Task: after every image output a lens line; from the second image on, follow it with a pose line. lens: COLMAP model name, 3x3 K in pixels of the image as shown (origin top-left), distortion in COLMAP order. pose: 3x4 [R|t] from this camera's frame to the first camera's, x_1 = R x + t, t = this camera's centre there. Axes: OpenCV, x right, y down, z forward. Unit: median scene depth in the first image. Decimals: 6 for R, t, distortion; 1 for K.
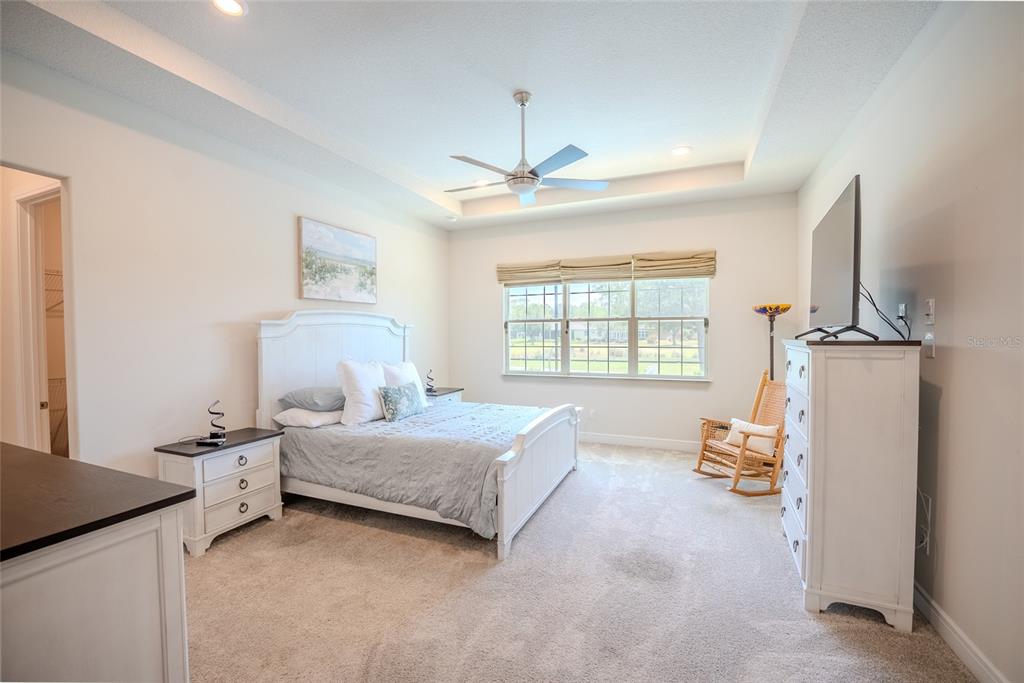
lens RADIAL K [[420.4, 0, 512.2], [0, 420.4, 339.9], [0, 0, 1]] dist [-0.024524, 0.001316]
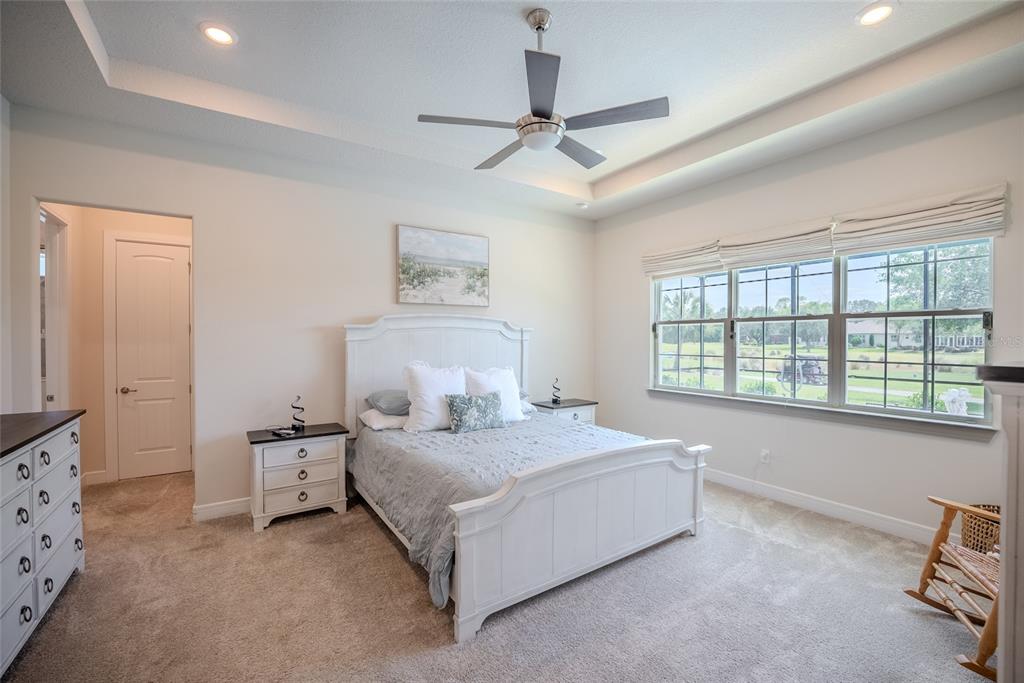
lens RADIAL K [[420.4, 0, 512.8], [0, 420.4, 341.8], [0, 0, 1]] dist [-0.024524, 0.001316]
pose [[0.835888, 0.009960, -0.548809, 0.294783], [-0.012544, 0.999921, -0.000960, -0.005959], [0.548756, 0.007687, 0.835947, 0.274448]]
